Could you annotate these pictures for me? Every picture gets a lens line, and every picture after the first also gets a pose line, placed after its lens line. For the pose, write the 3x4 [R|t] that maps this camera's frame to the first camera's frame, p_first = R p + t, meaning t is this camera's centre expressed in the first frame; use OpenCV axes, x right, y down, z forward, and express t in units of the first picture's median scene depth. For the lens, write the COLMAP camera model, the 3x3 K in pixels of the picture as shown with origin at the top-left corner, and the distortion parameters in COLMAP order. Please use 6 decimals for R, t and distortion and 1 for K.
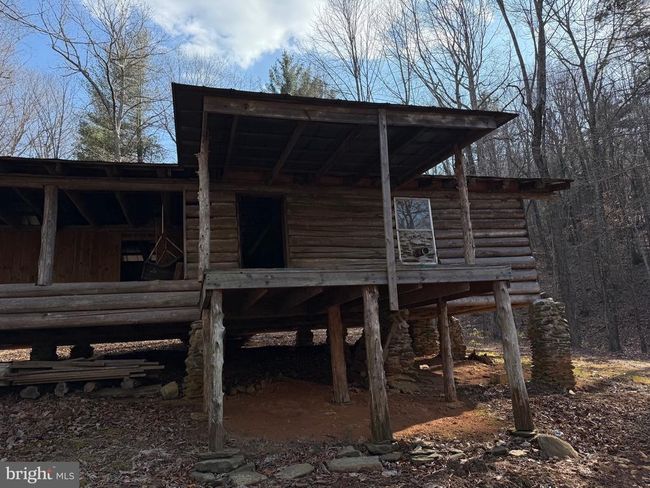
lens RADIAL K [[440.0, 0, 327.2], [0, 440.0, 242.5], [0, 0, 1]] dist [0.106414, -0.134171]
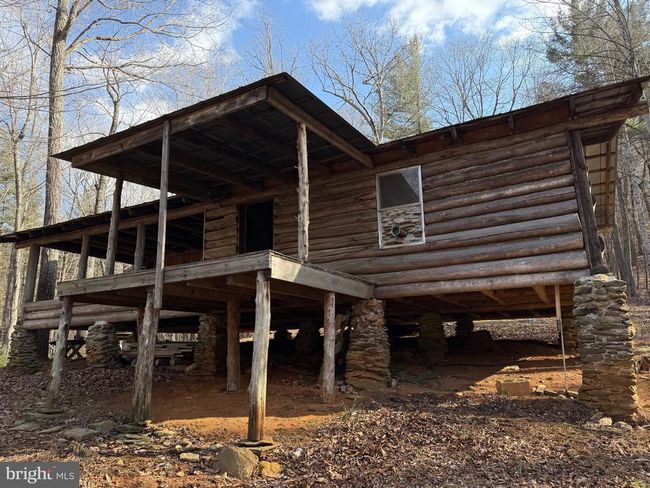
lens RADIAL K [[440.0, 0, 327.2], [0, 440.0, 242.5], [0, 0, 1]] dist [0.106414, -0.134171]
pose [[0.731387, -0.115613, -0.672091, 0.669757], [0.134870, 0.990581, -0.023631, 0.042008], [0.668493, -0.073361, 0.740091, 0.266574]]
